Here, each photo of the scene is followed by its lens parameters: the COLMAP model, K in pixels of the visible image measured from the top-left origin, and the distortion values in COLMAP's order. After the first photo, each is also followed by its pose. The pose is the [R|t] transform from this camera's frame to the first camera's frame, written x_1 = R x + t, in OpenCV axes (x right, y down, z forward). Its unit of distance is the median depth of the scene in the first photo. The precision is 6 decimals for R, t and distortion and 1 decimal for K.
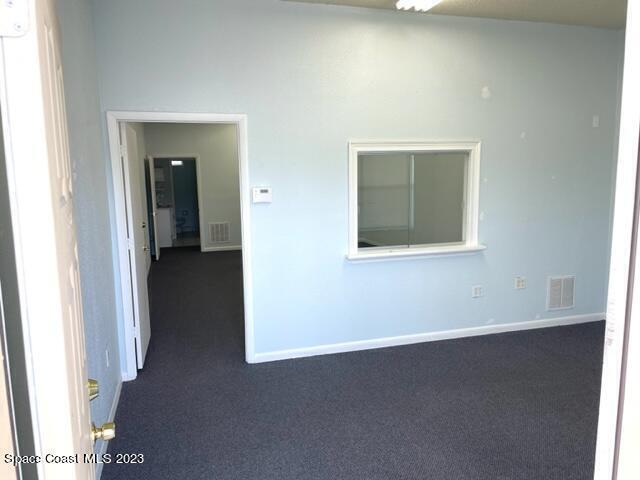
lens RADIAL K [[485.2, 0, 320.7], [0, 485.2, 242.0], [0, 0, 1]] dist [0.054954, -0.015384]
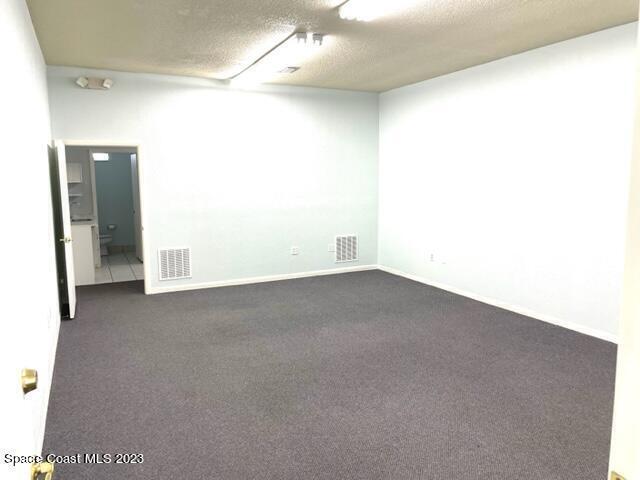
lens RADIAL K [[485.2, 0, 321.9], [0, 485.2, 237.4], [0, 0, 1]] dist [0.054954, -0.015384]
pose [[0.988004, -0.005358, 0.154334, -0.231935], [0.008100, 0.999820, -0.017145, -0.083096], [-0.154214, 0.018190, 0.987870, 0.660974]]
